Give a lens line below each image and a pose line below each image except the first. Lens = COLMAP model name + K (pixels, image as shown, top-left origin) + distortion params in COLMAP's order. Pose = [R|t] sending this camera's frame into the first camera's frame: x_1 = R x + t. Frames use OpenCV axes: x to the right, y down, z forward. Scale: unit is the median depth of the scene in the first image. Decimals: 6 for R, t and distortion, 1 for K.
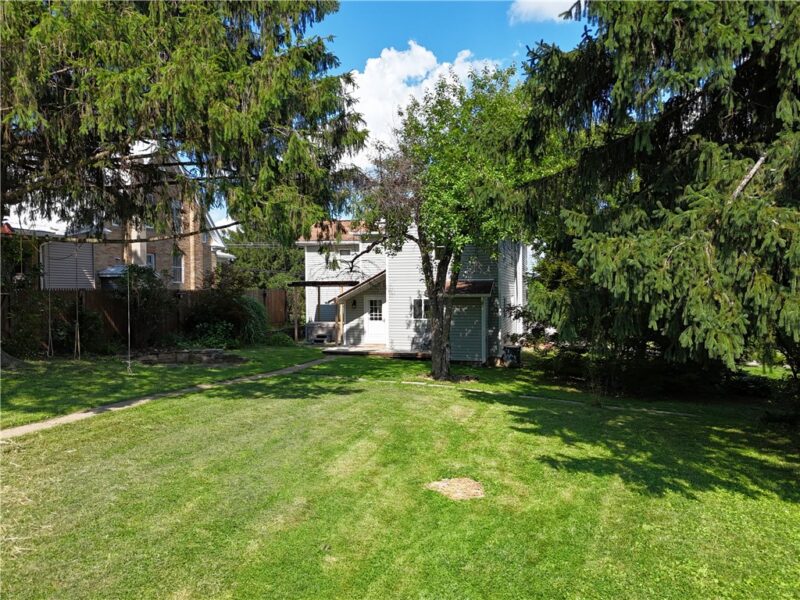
lens RADIAL K [[587.8, 0, 400.0], [0, 587.8, 300.0], [0, 0, 1]] dist [0.073162, -0.061499]
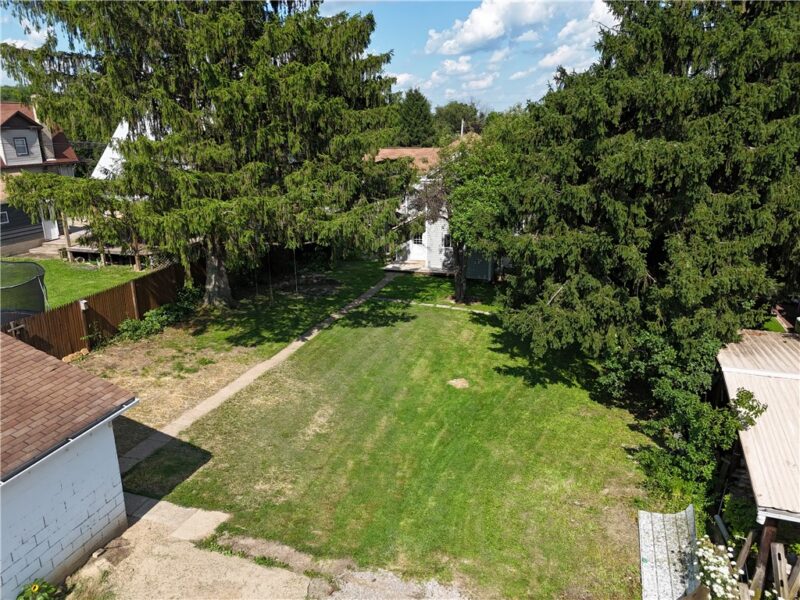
lens RADIAL K [[587.8, 0, 400.0], [0, 587.8, 300.0], [0, 0, 1]] dist [0.073162, -0.061499]
pose [[0.998791, 0.007966, -0.048512, -0.019075], [0.005373, 0.963182, 0.268796, -0.312540], [0.048868, -0.268732, 0.961975, -0.608934]]
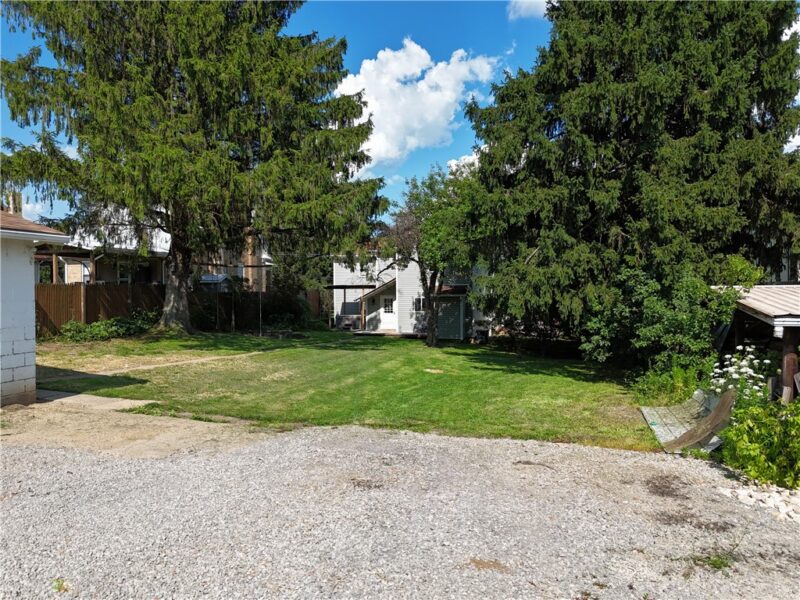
lens RADIAL K [[587.8, 0, 400.0], [0, 587.8, 300.0], [0, 0, 1]] dist [0.073162, -0.061499]
pose [[1.000000, 0.000787, 0.000032, -0.018321], [-0.000787, 1.000000, -0.000221, 0.004778], [-0.000032, 0.000221, 1.000000, -0.599630]]
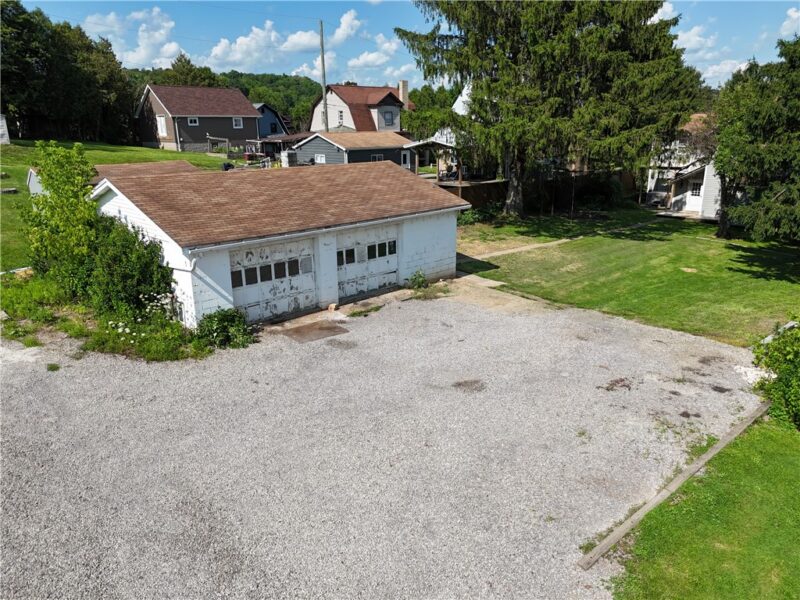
lens RADIAL K [[587.8, 0, 400.0], [0, 587.8, 300.0], [0, 0, 1]] dist [0.073162, -0.061499]
pose [[0.857356, 0.142090, -0.494723, 0.157422], [-0.002165, 0.962130, 0.272583, -0.185955], [0.514719, -0.232630, 0.825196, -1.120002]]
